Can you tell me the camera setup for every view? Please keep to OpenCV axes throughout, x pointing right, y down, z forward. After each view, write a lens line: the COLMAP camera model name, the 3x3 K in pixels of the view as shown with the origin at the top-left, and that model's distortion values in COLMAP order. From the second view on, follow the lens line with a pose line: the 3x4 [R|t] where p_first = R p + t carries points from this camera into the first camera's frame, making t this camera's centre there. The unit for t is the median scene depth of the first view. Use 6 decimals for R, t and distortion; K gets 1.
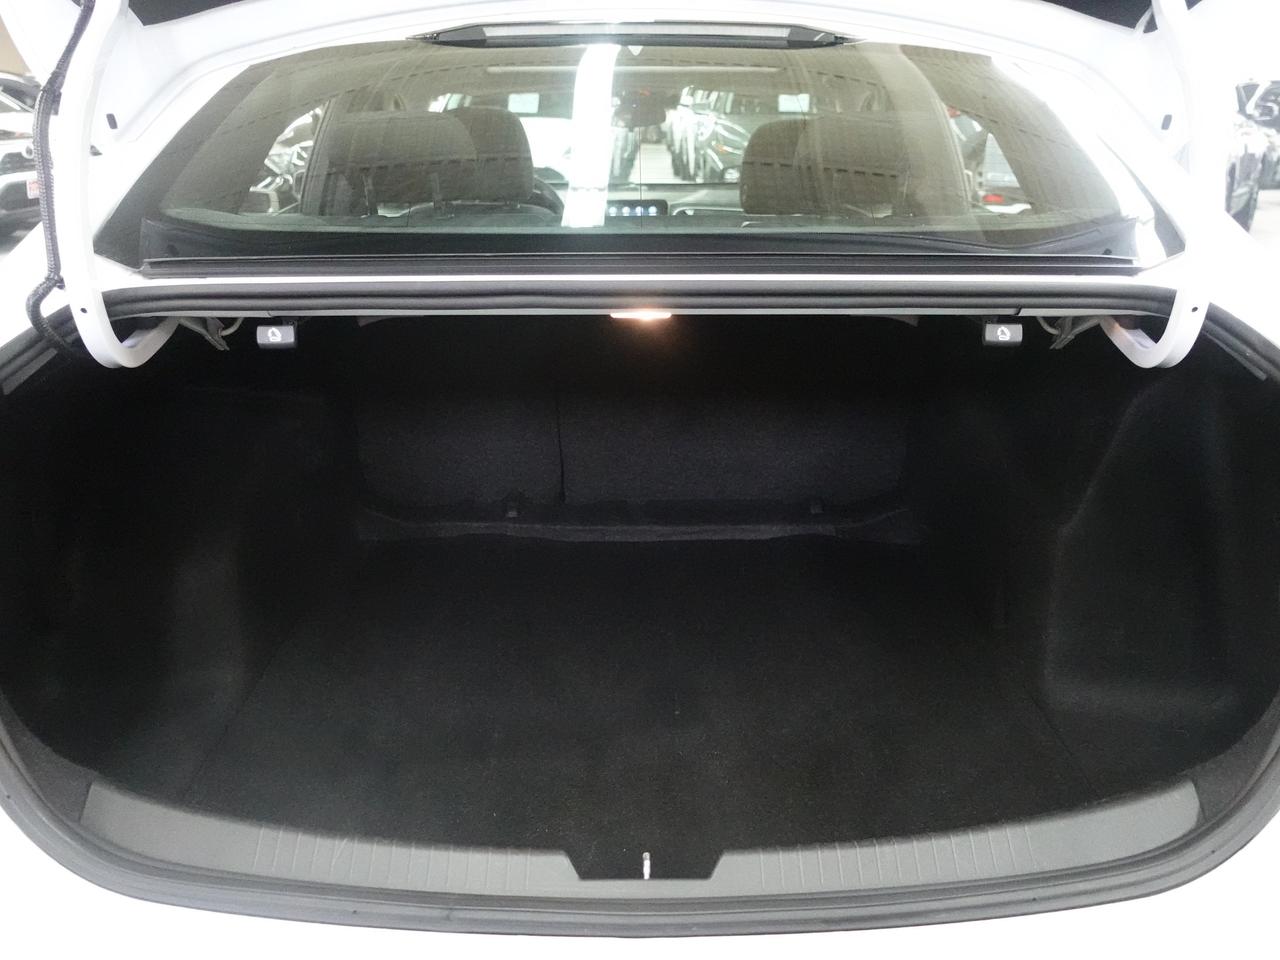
lens RADIAL K [[1097.7, 0, 640.0], [0, 1097.7, 480.0], [0, 0, 1]] dist [-0.039338, 0.014069]
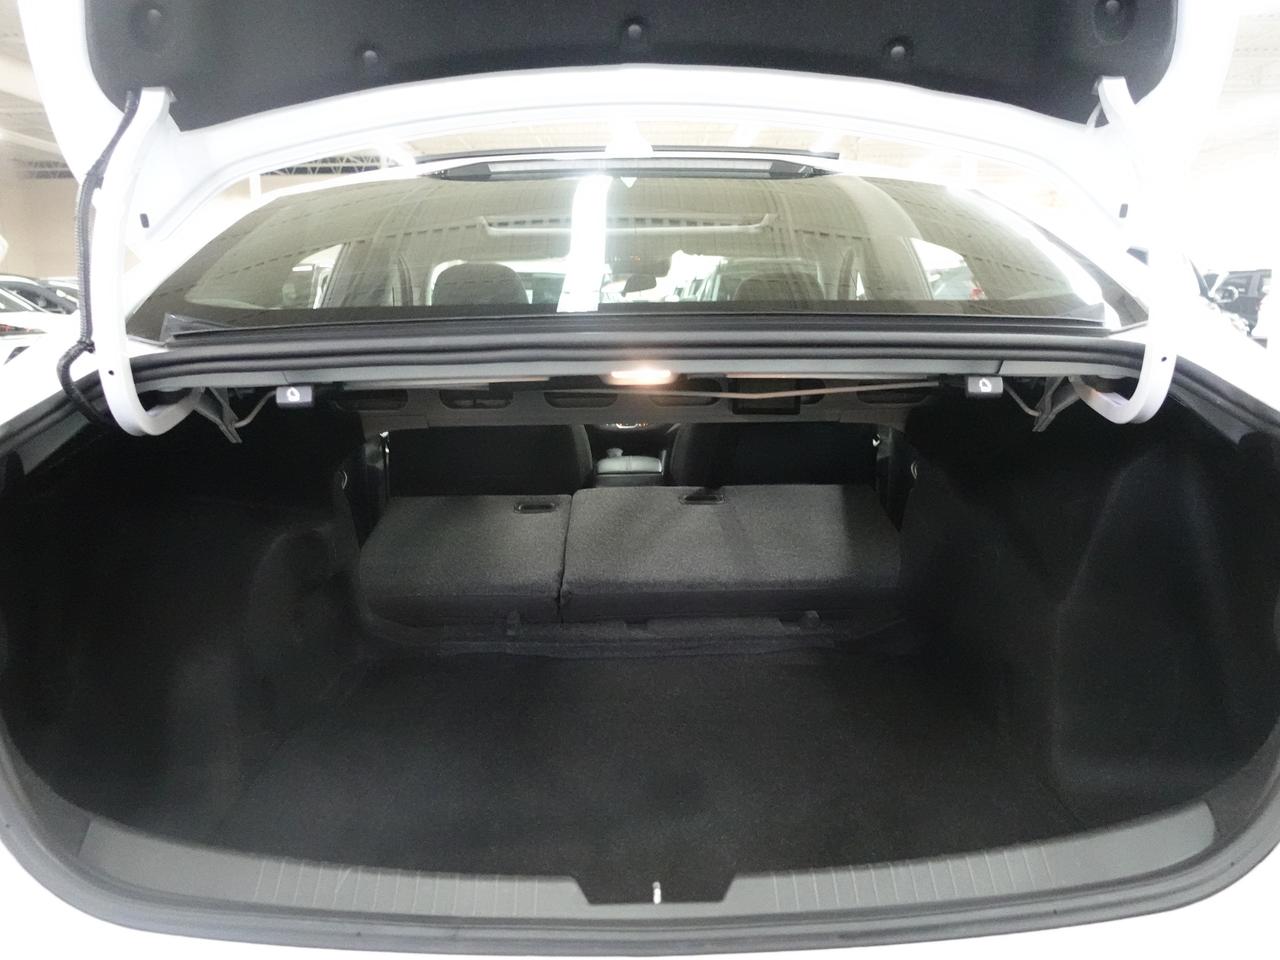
lens RADIAL K [[1097.7, 0, 640.0], [0, 1097.7, 480.0], [0, 0, 1]] dist [-0.039338, 0.014069]
pose [[0.999878, -0.013408, 0.008021, -0.010034], [0.014590, 0.984943, -0.172261, 0.130236], [-0.005591, 0.172357, 0.985019, -0.021062]]
